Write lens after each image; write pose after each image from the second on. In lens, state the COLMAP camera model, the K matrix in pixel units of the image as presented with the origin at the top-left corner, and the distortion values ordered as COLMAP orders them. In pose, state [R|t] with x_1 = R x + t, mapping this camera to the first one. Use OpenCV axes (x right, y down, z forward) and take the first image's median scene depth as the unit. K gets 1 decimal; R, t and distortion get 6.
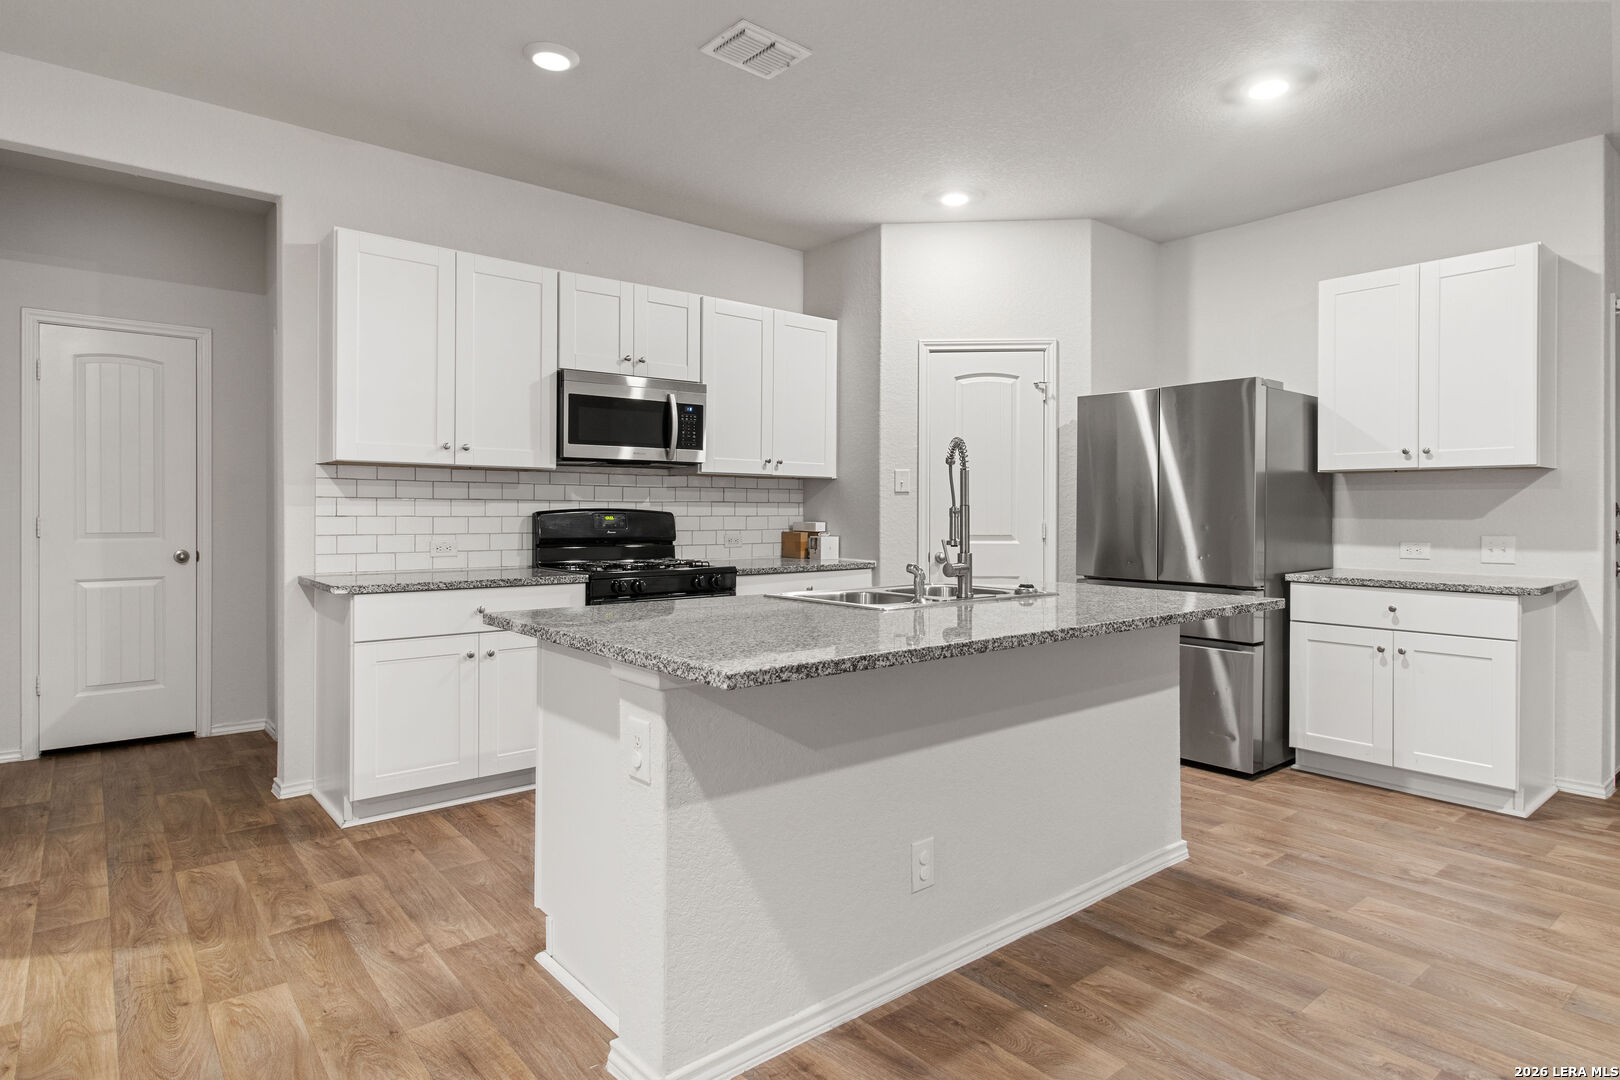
lens RADIAL K [[881.4, 0, 818.9], [0, 881.4, 519.2], [0, 0, 1]] dist [0.000184, 0.000492]
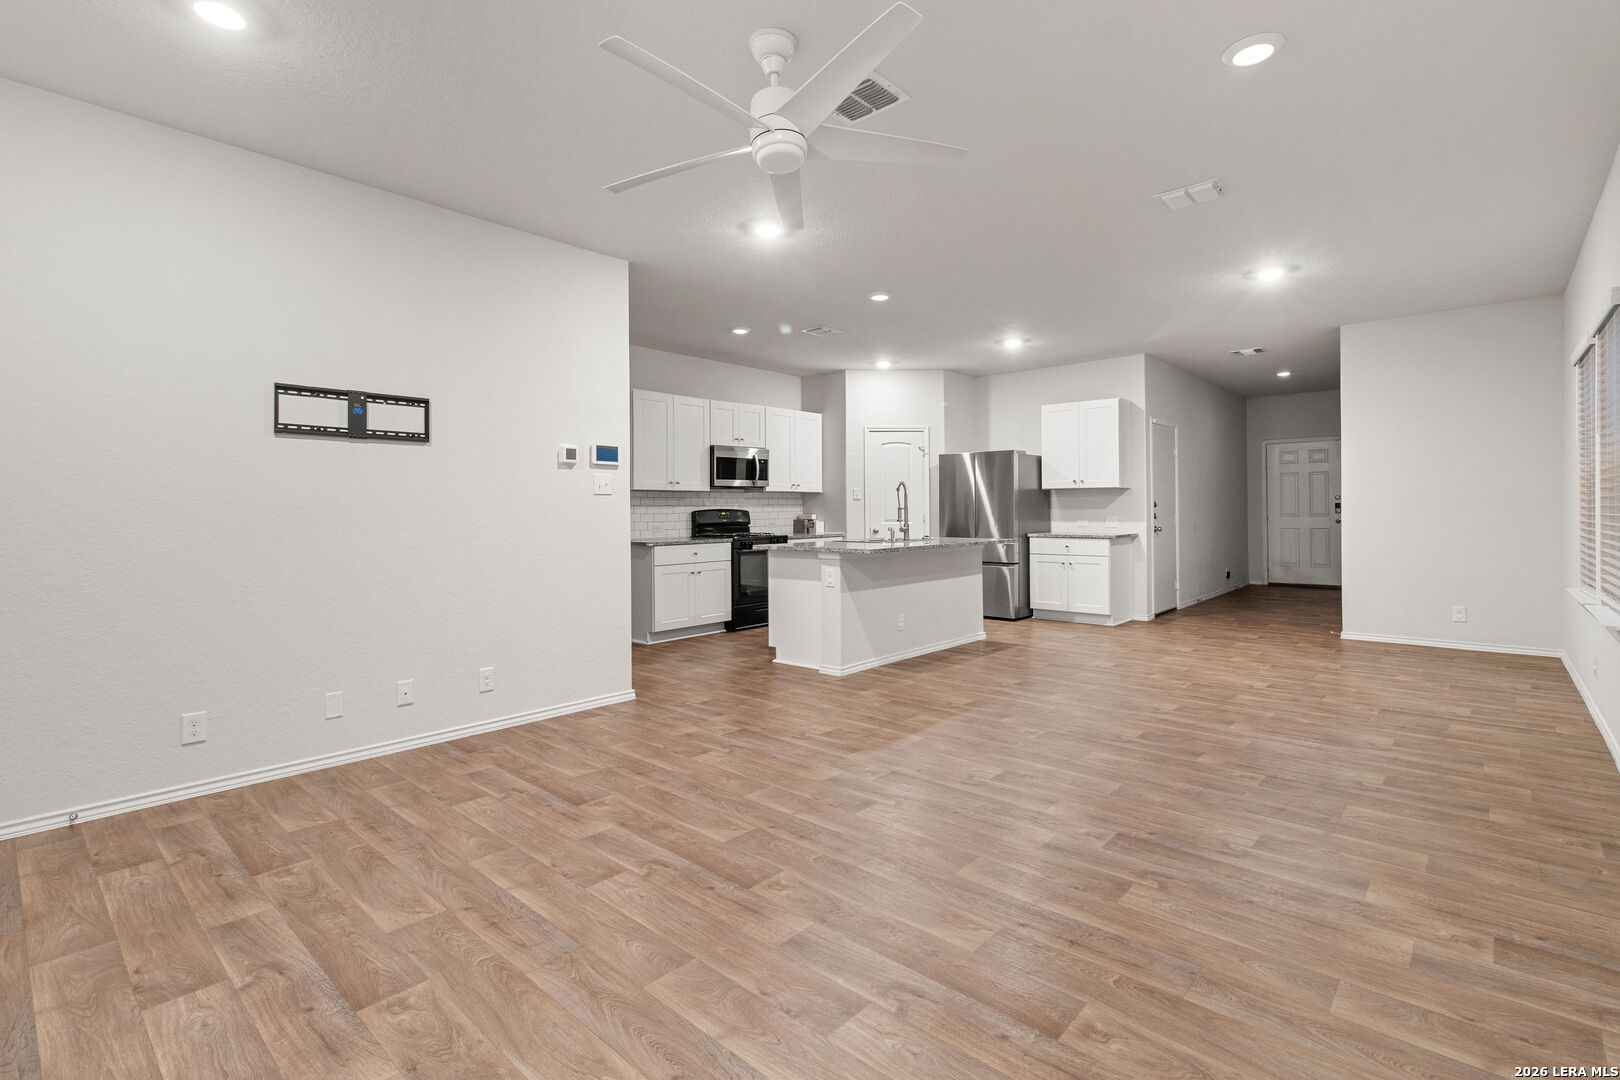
lens RADIAL K [[746.9, 0, 815.7], [0, 746.9, 509.8], [0, 0, 1]] dist [0.007523, -0.001425]
pose [[0.989202, -0.012271, 0.146044, -0.310215], [0.013076, 0.999904, -0.004551, 0.000982], [-0.145974, 0.006412, 0.989268, -0.866494]]
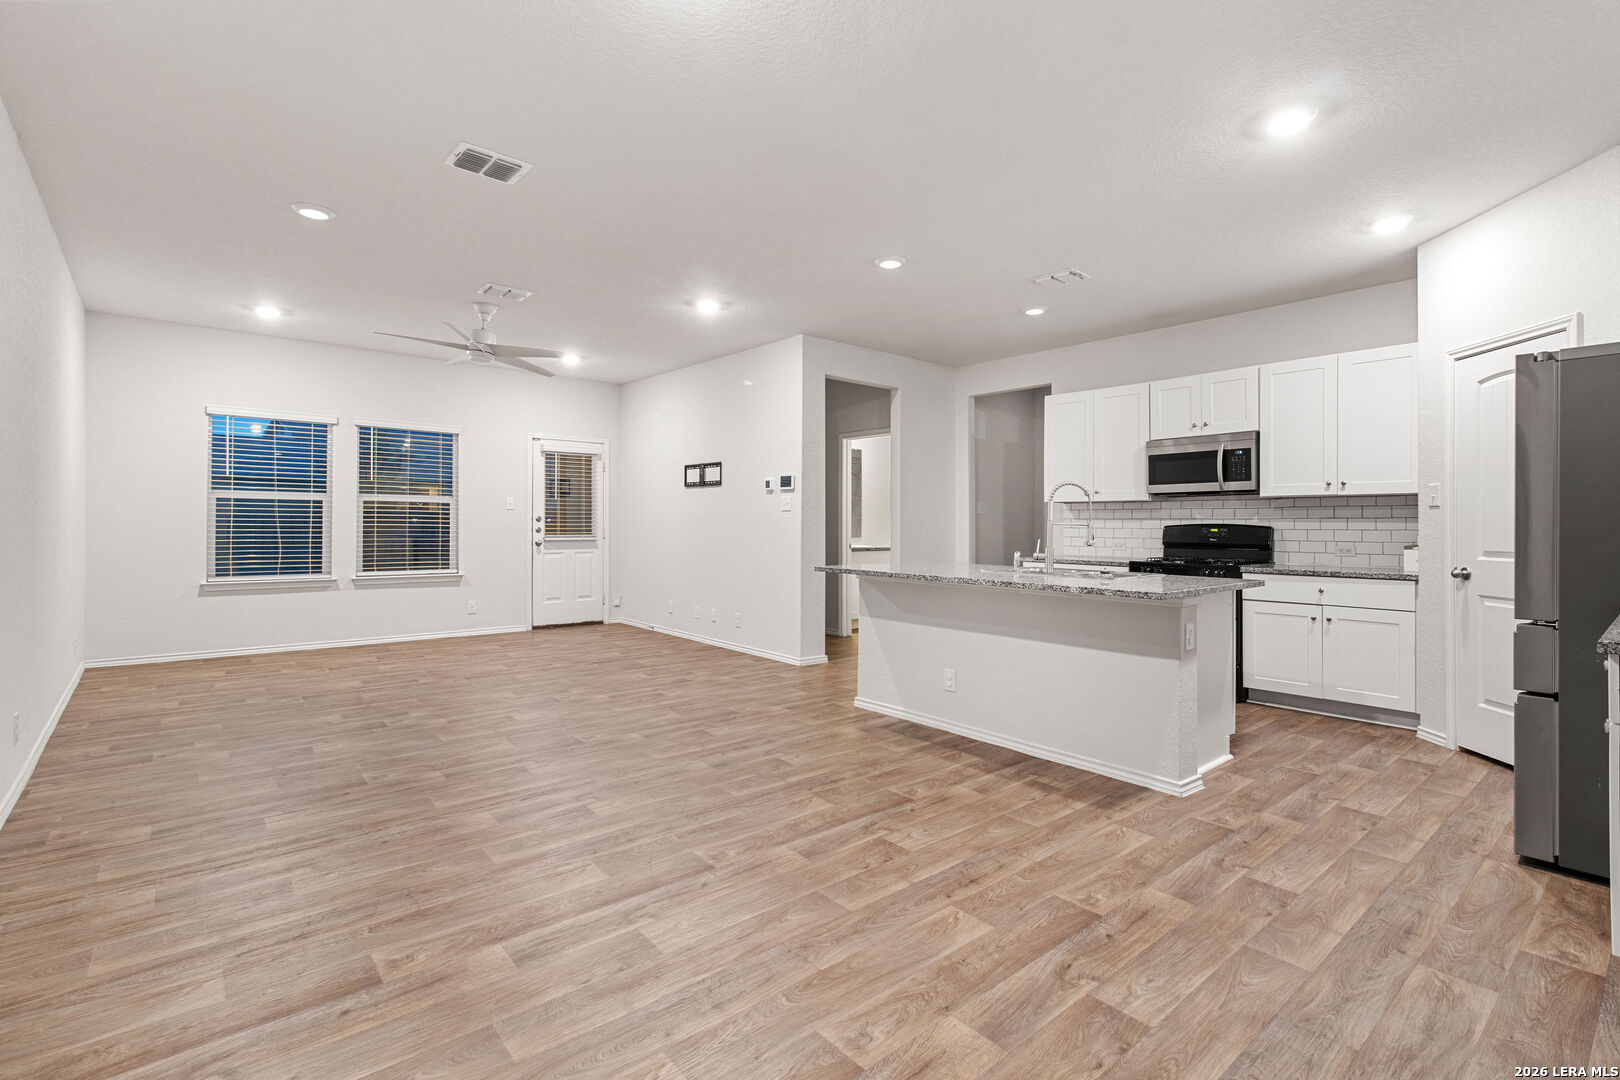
lens RADIAL K [[746.9, 0, 813.6], [0, 746.9, 524.6], [0, 0, 1]] dist [0.007523, -0.001425]
pose [[0.015363, -0.002869, -0.999878, 1.120240], [-0.011990, 0.999923, -0.003053, 0.001265], [0.999810, 0.012035, 0.015328, 0.339788]]
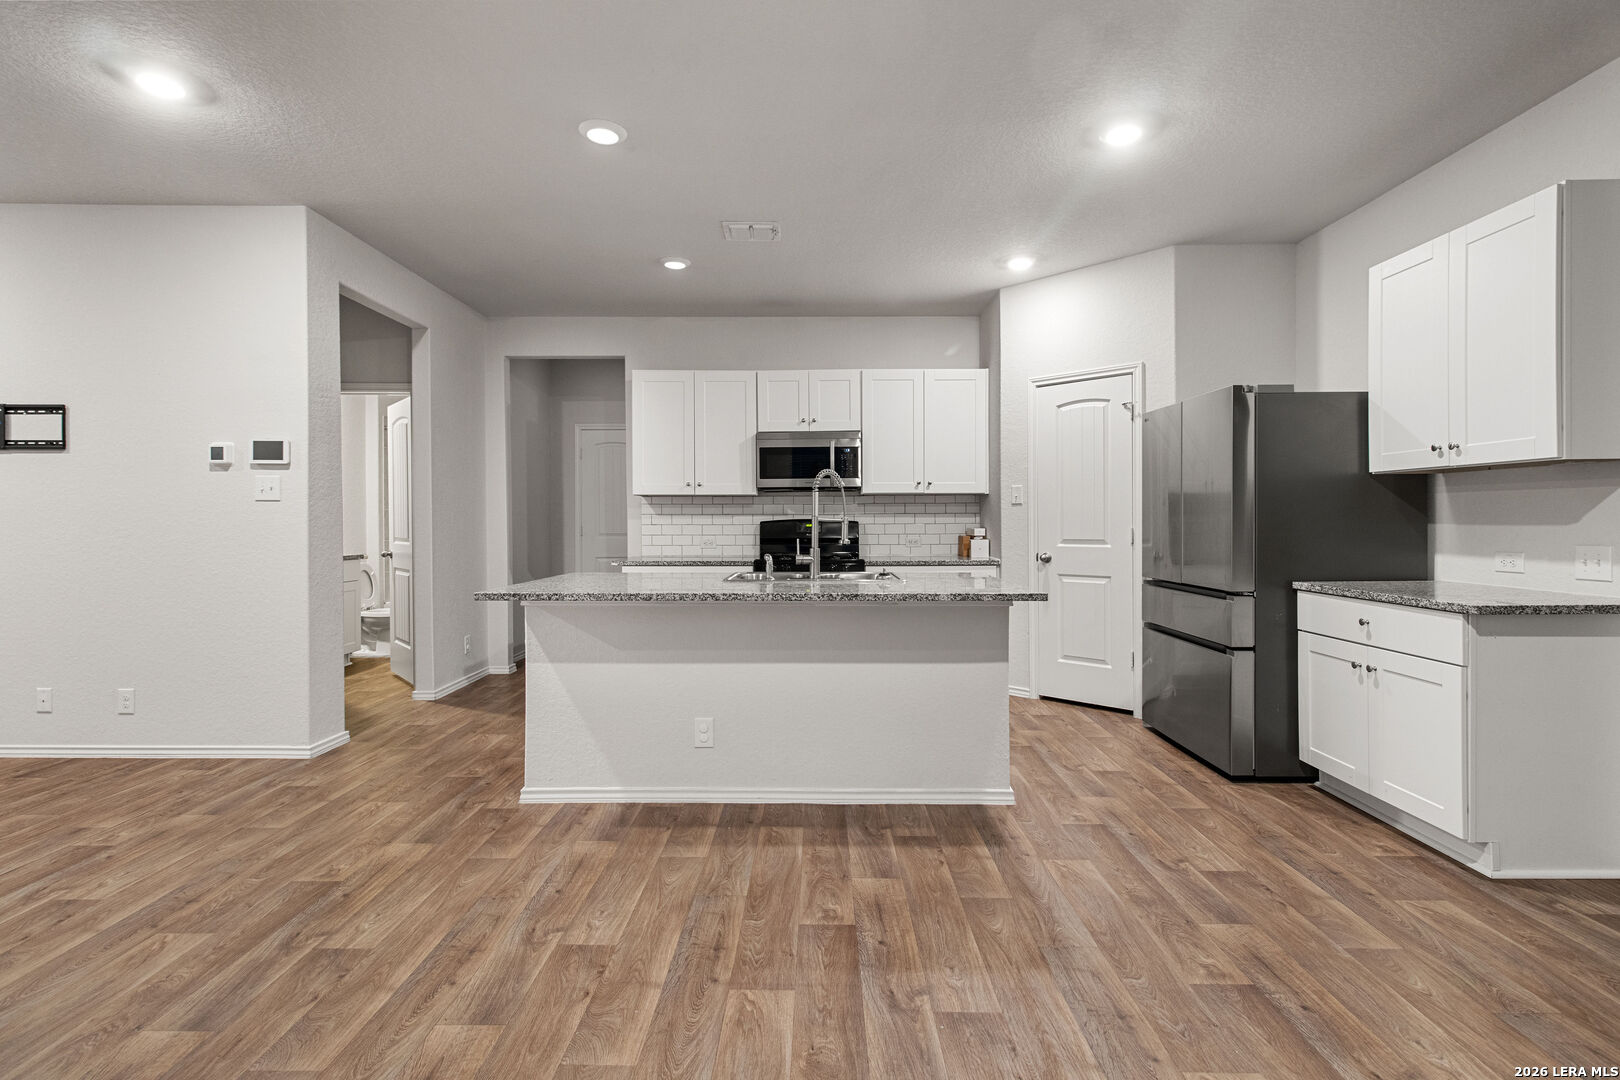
lens RADIAL K [[746.9, 0, 814.2], [0, 746.9, 525.2], [0, 0, 1]] dist [0.007523, -0.001425]
pose [[0.766750, -0.001932, -0.641943, 0.653831], [0.000666, 0.999997, -0.002214, 0.001260], [0.641945, 0.001270, 0.766749, 0.027262]]
